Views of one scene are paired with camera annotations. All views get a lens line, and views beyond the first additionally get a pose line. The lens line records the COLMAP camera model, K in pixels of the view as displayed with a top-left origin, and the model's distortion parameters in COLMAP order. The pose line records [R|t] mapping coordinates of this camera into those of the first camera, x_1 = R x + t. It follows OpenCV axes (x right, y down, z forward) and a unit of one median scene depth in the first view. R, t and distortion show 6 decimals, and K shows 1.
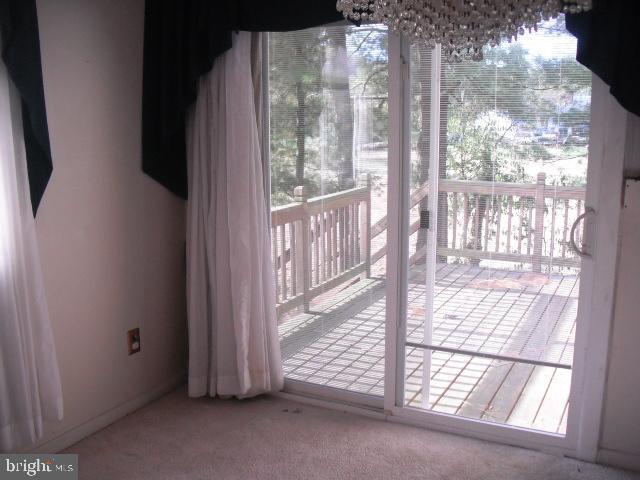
lens RADIAL K [[658.4, 0, 320.0], [0, 658.4, 240.0], [0, 0, 1]] dist [-0.203726, 0.214332]
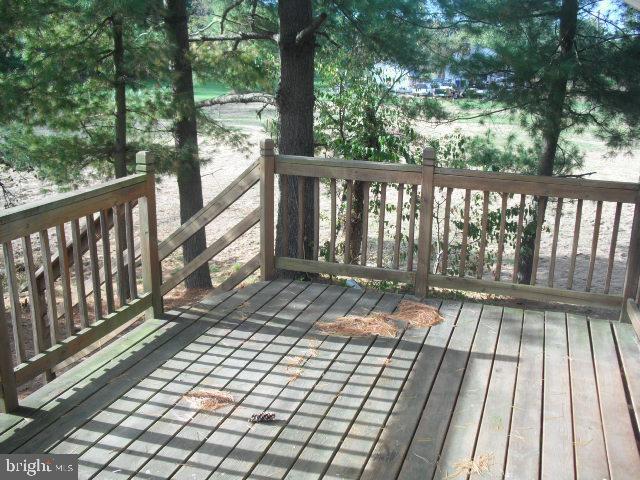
lens RADIAL K [[658.4, 0, 320.0], [0, 658.4, 240.0], [0, 0, 1]] dist [-0.203726, 0.214332]
pose [[0.988426, -0.016671, 0.150783, 0.135566], [0.005201, 0.997083, 0.076144, -0.062927], [-0.151613, -0.074478, 0.985630, 0.366313]]
